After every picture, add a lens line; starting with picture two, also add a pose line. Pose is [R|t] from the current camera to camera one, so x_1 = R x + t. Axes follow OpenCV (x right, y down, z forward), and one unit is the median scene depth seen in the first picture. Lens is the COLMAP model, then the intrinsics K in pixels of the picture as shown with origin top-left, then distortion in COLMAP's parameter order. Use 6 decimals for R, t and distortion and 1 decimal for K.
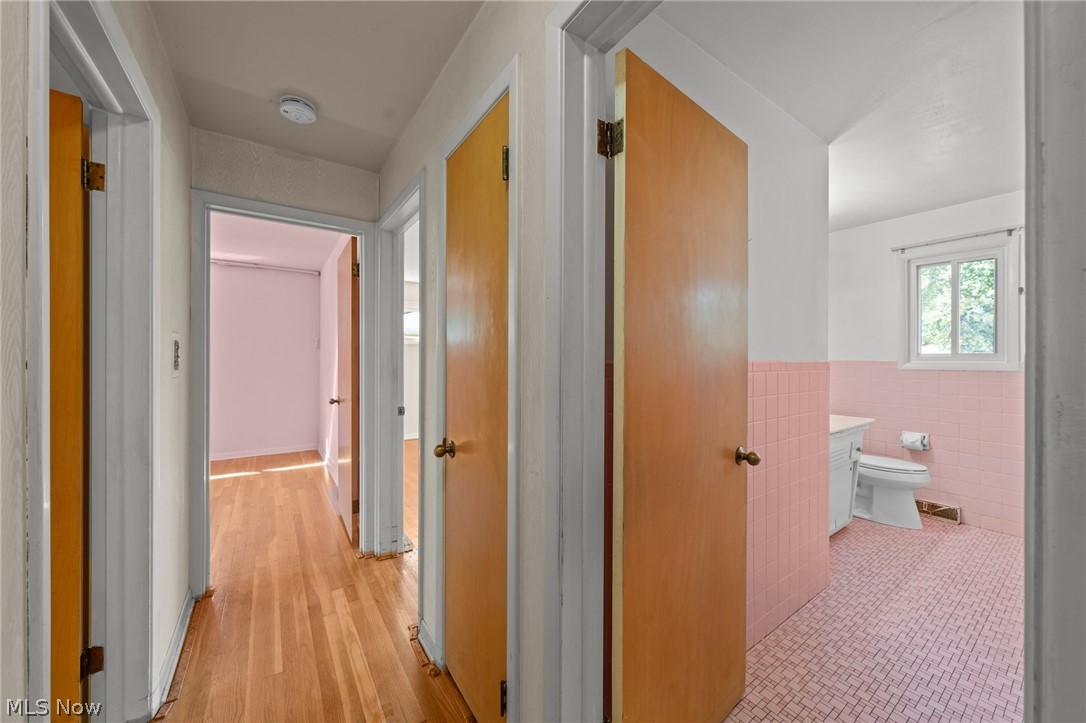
lens RADIAL K [[402.0, 0, 538.8], [0, 402.0, 357.7], [0, 0, 1]] dist [-0.003025, 0.000320]
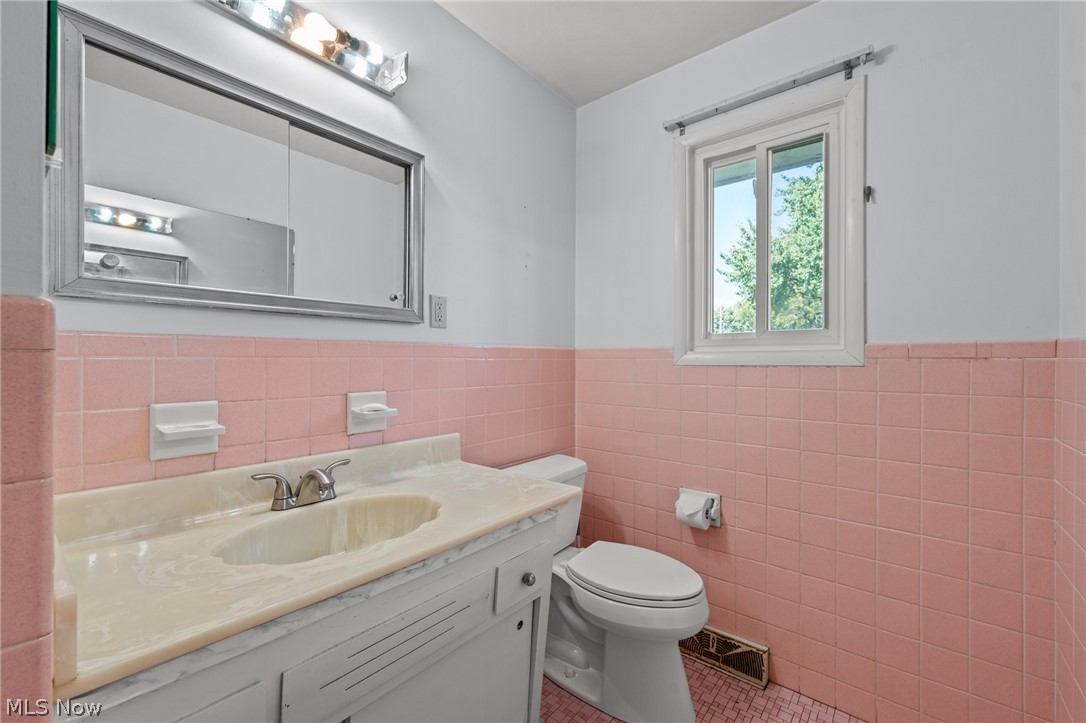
lens RADIAL K [[448.0, 0, 548.6], [0, 448.0, 362.6], [0, 0, 1]] dist [0.000162, -0.000732]
pose [[0.961327, -0.003073, 0.275392, 0.608142], [0.001596, 0.999983, 0.005587, 0.023486], [-0.275405, -0.004932, 0.961316, 0.519864]]
